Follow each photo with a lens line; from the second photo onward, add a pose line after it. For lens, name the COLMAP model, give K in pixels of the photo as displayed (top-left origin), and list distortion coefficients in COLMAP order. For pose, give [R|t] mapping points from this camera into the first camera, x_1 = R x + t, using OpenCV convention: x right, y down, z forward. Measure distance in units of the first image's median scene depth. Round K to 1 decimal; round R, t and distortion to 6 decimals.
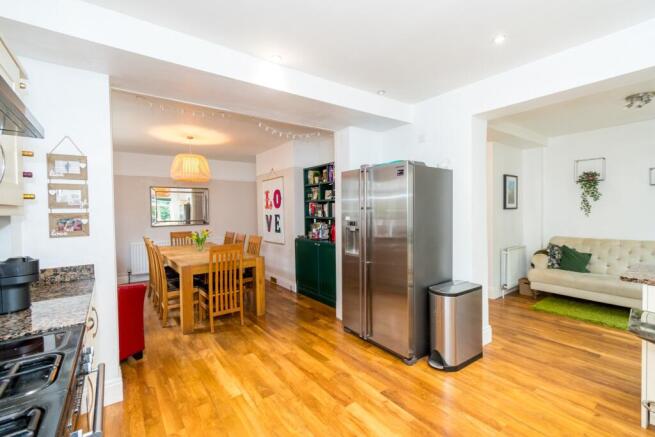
lens RADIAL K [[290.1, 0, 327.6], [0, 290.1, 215.5], [0, 0, 1]] dist [0.001305, -0.000178]
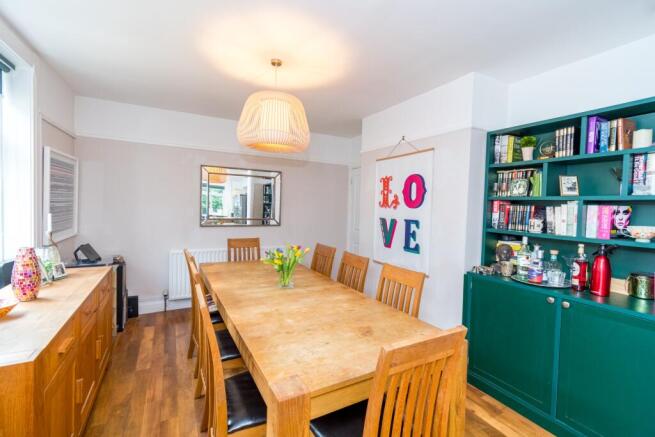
lens RADIAL K [[290.1, 0, 327.6], [0, 290.1, 215.5], [0, 0, 1]] dist [0.001305, -0.000178]
pose [[0.988431, 0.055327, -0.141221, -0.248931], [-0.053164, 0.998404, 0.019046, -0.012725], [0.142050, -0.011318, 0.989795, 0.424219]]
